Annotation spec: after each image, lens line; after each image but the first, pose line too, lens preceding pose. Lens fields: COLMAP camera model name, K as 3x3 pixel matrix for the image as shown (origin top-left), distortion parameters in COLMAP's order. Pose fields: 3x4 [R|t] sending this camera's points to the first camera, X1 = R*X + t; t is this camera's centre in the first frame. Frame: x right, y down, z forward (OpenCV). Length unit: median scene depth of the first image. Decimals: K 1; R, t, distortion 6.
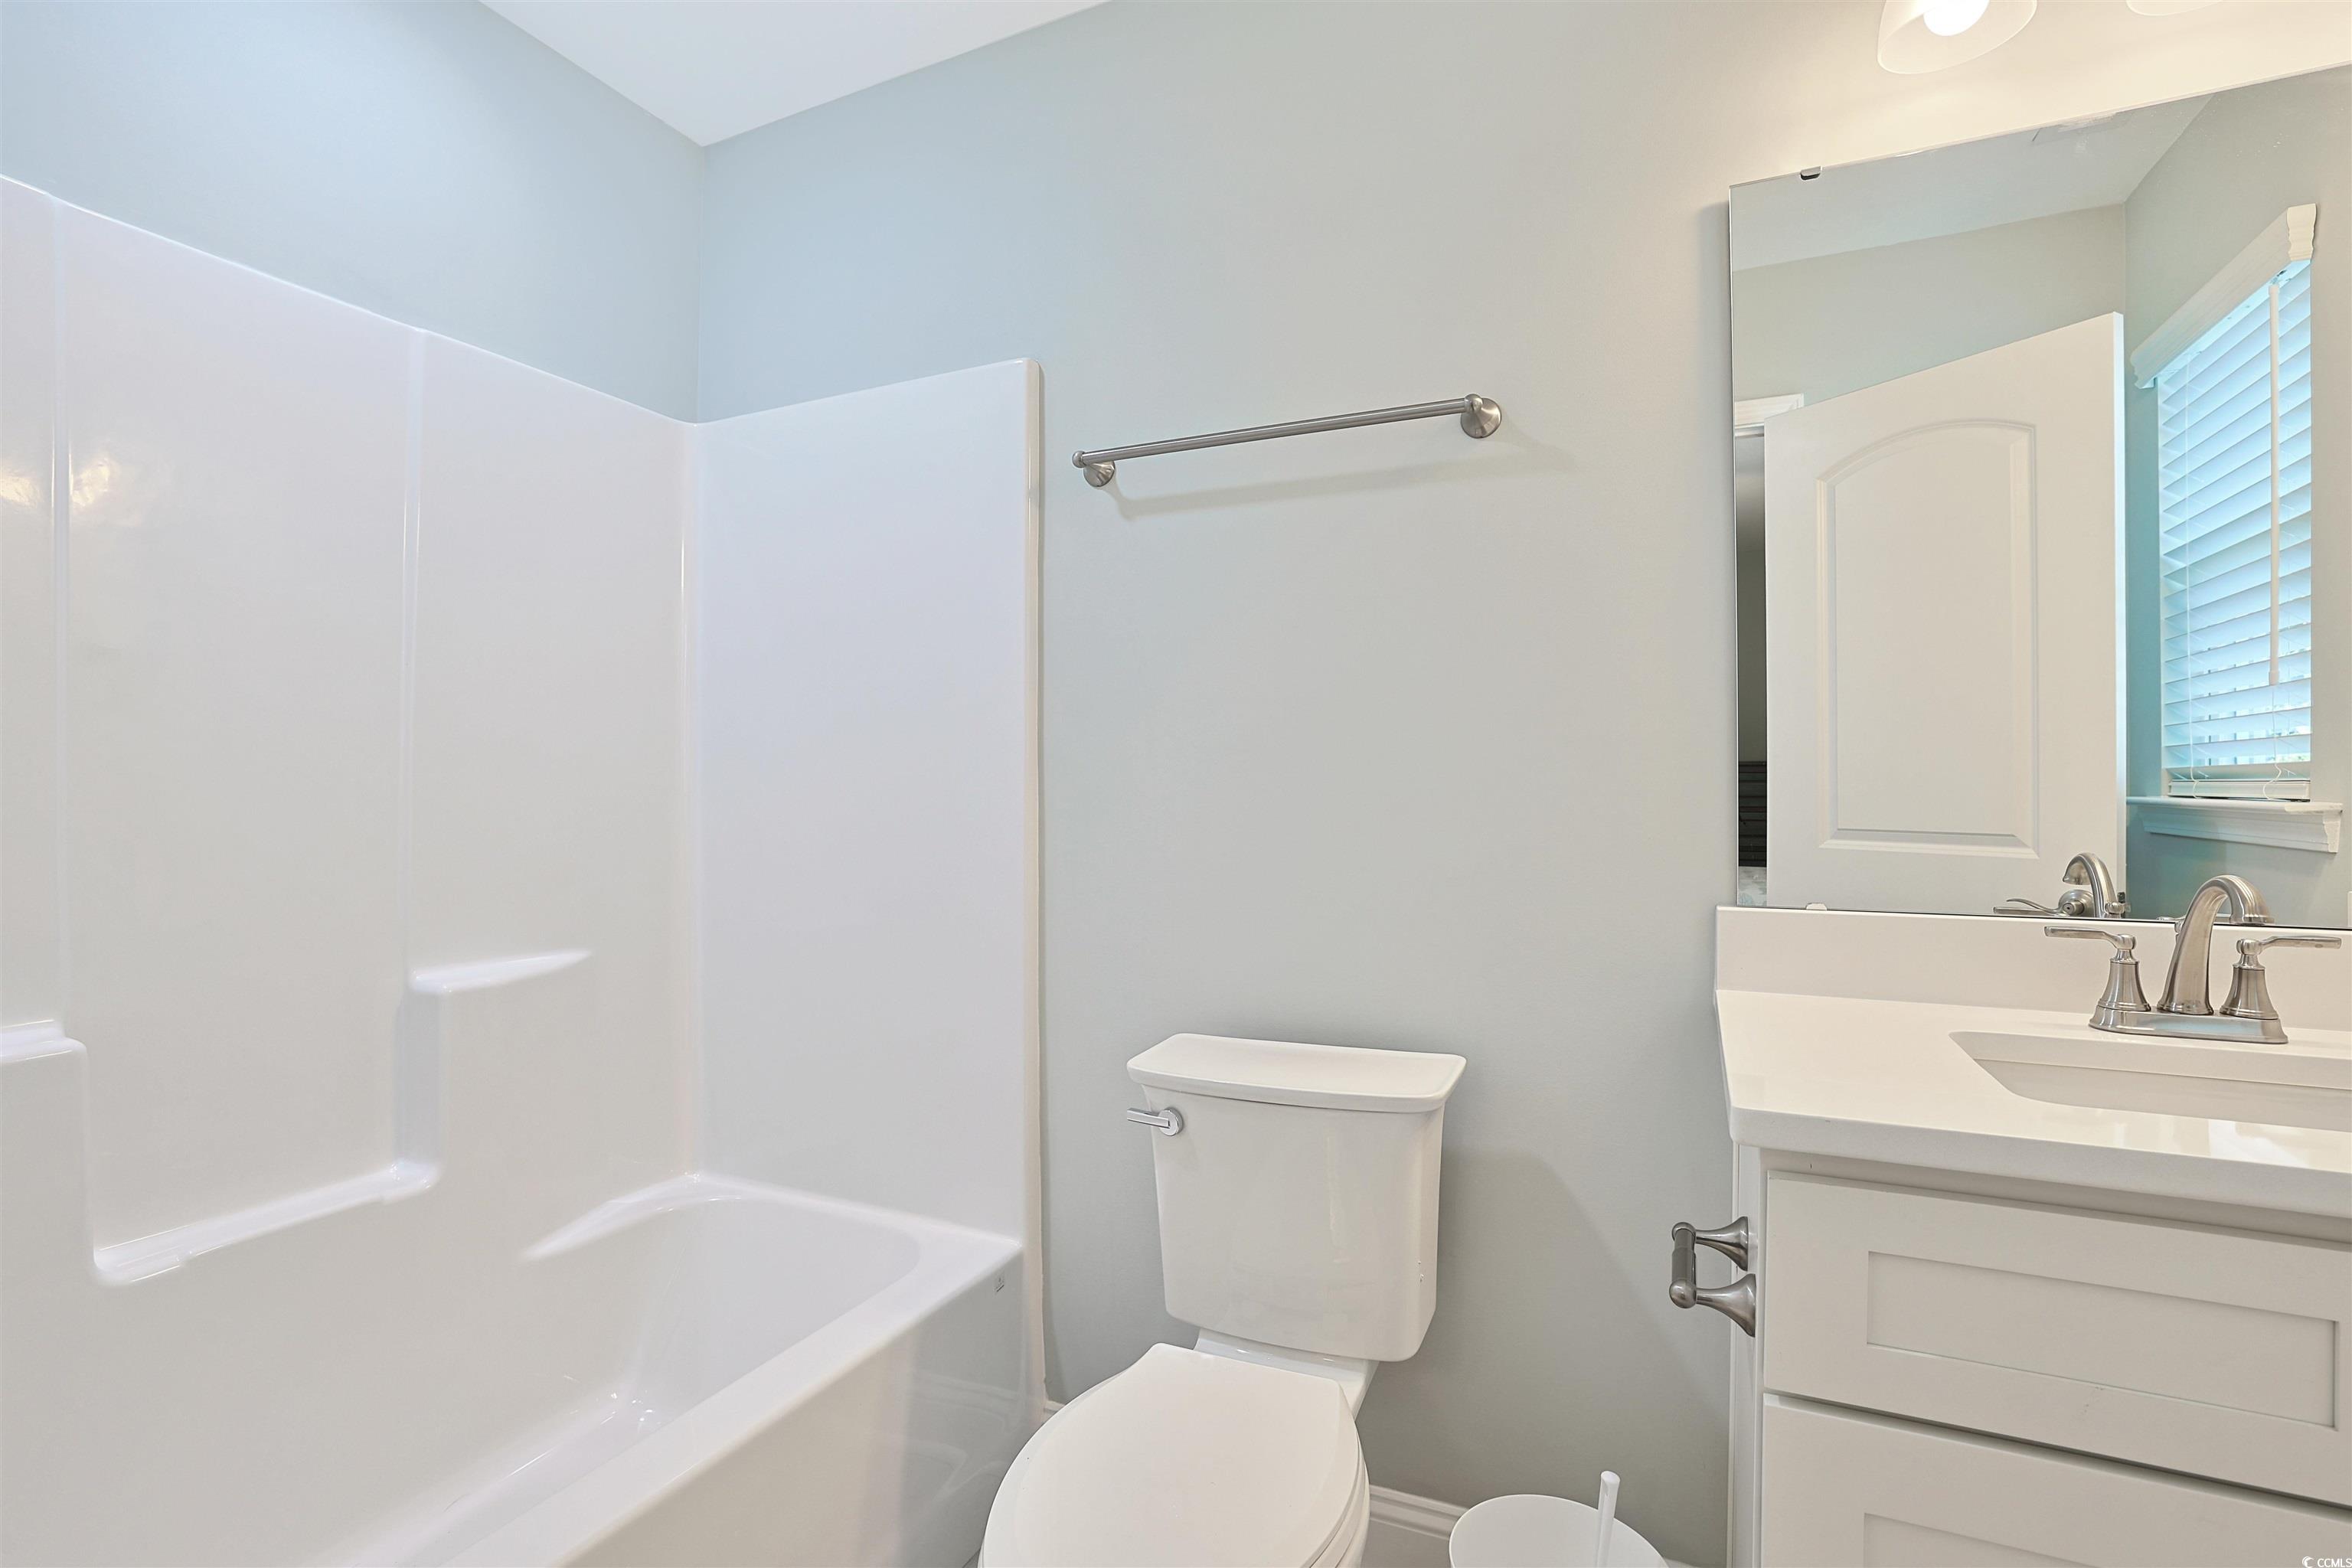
lens RADIAL K [[1058.6, 0, 1177.4], [0, 1058.6, 778.7], [0, 0, 1]] dist [-0.004155, -0.000400]
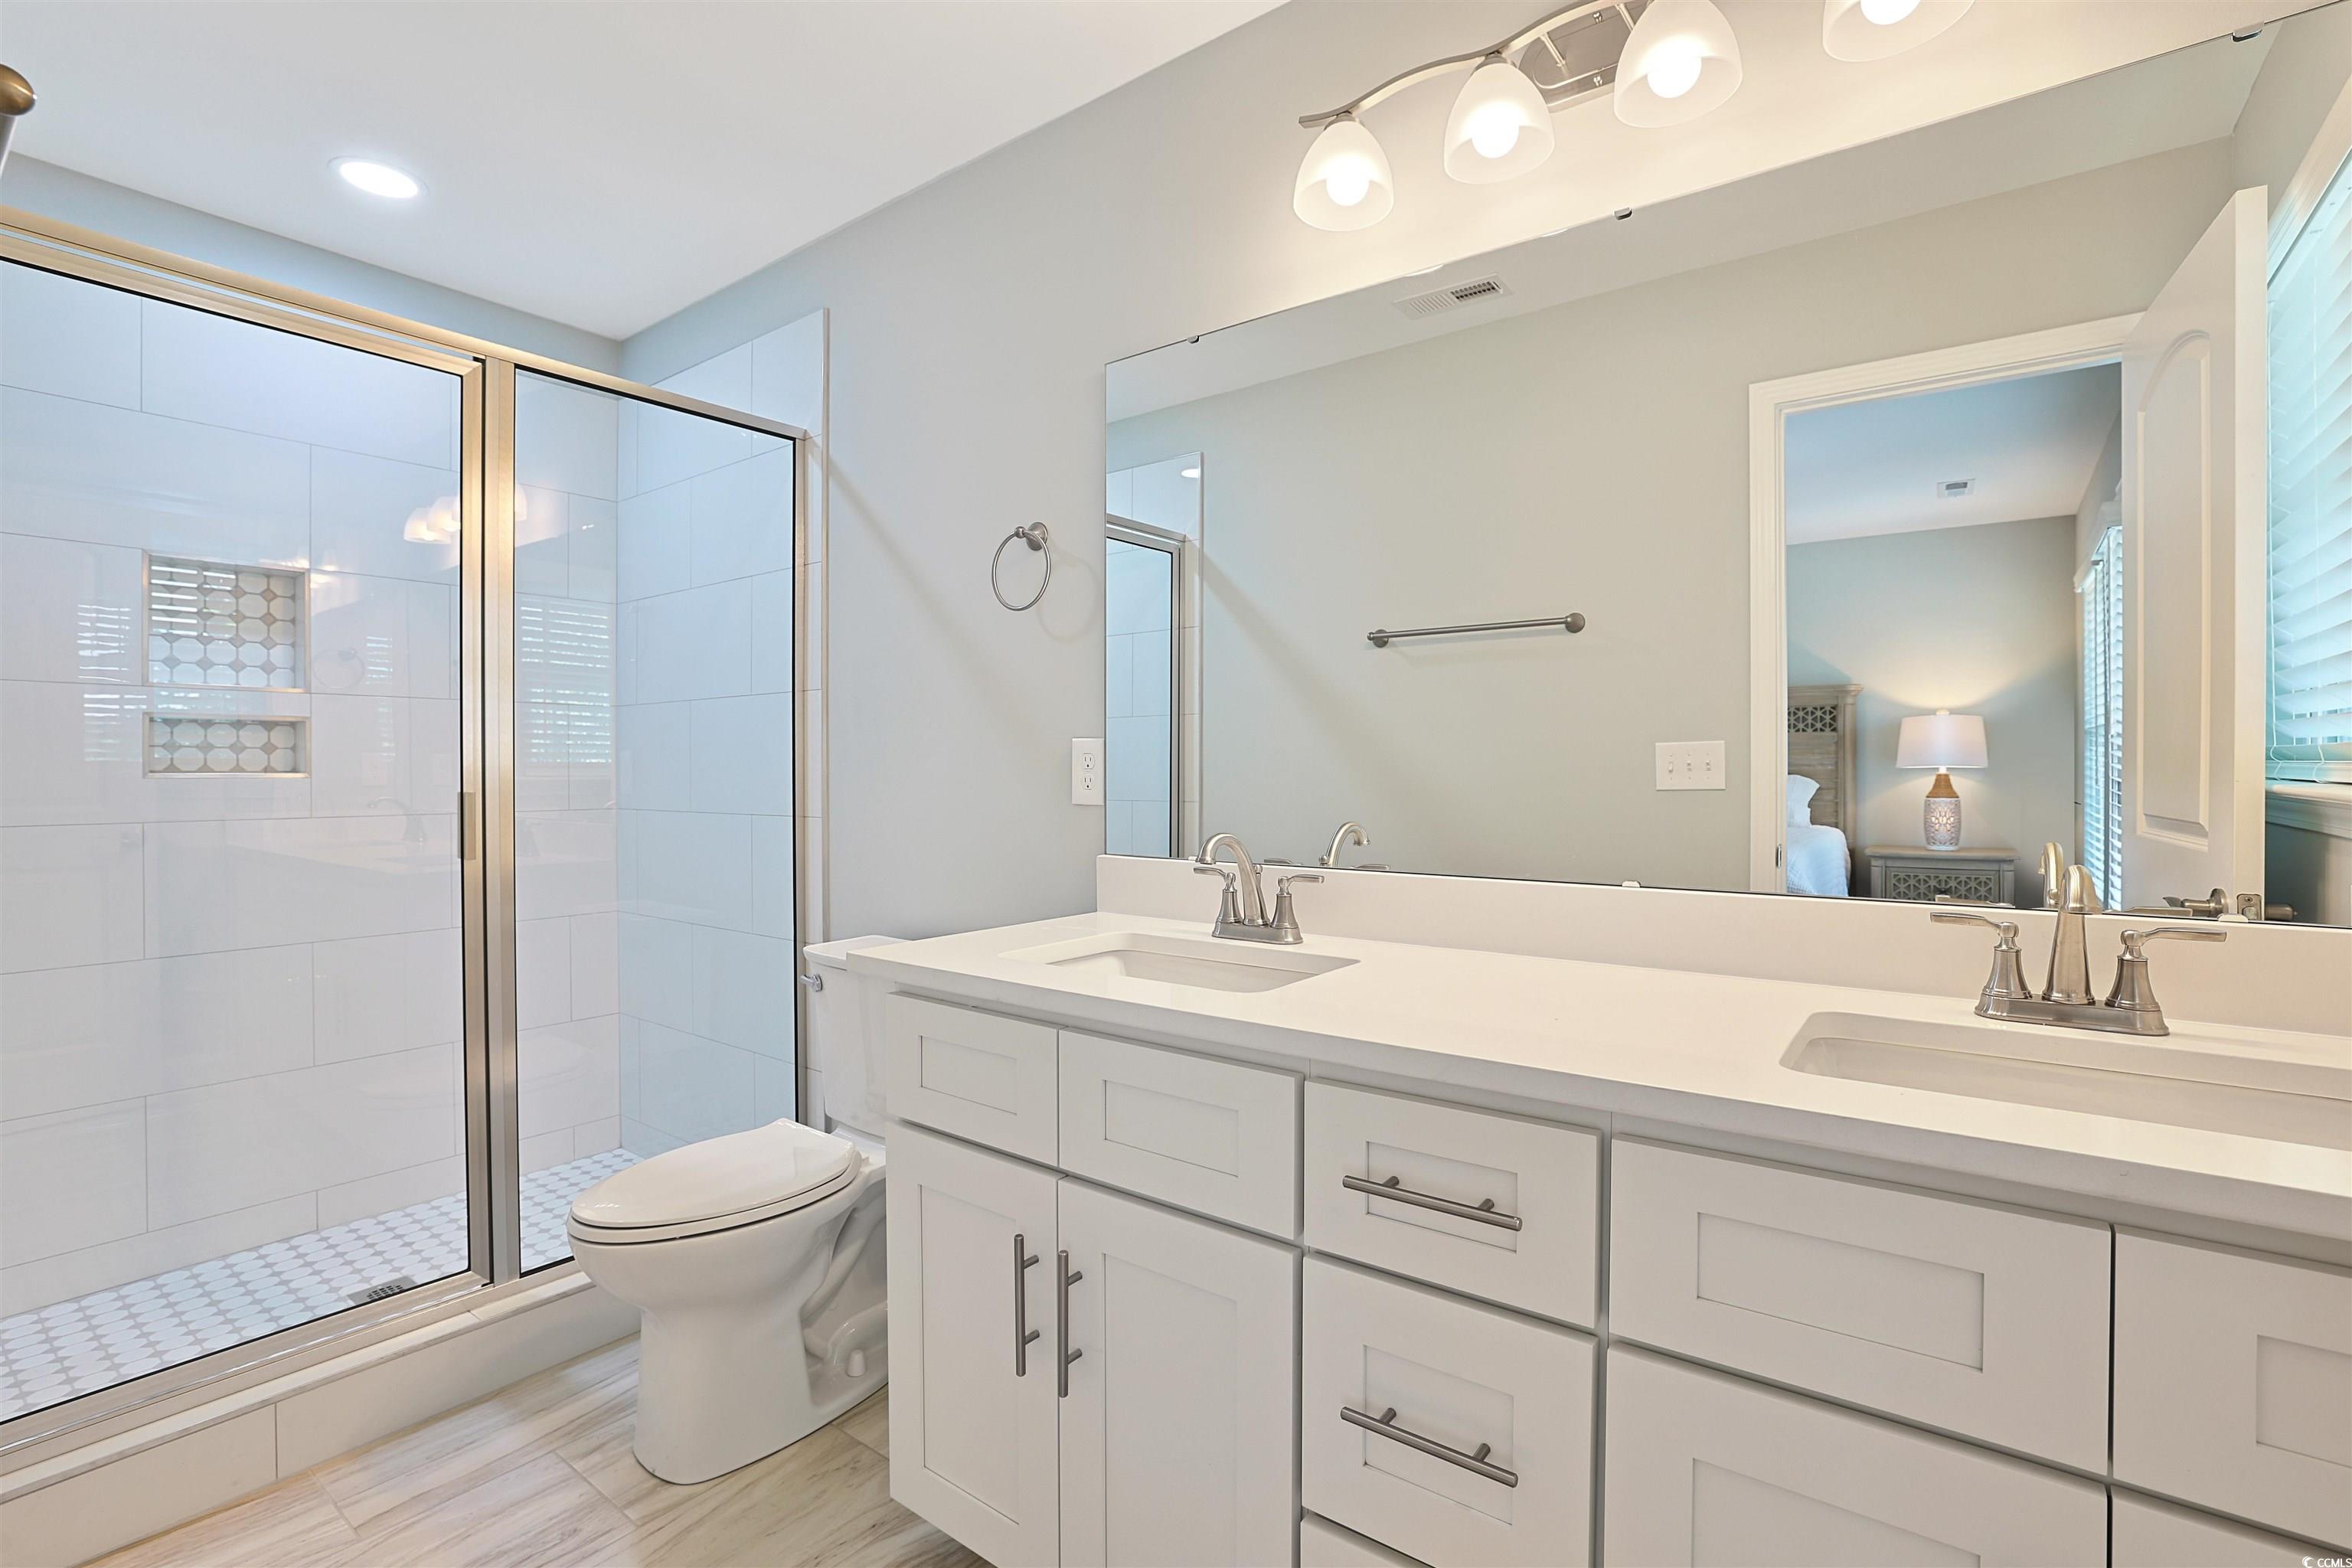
lens RADIAL K [[1058.6, 0, 1177.4], [0, 1058.6, 778.7], [0, 0, 1]] dist [-0.004155, -0.000400]
pose [[0.970898, -0.000810, -0.239494, 0.387350], [0.003534, 0.999934, 0.010946, -0.000958], [0.239469, -0.011474, 0.970836, -0.156858]]
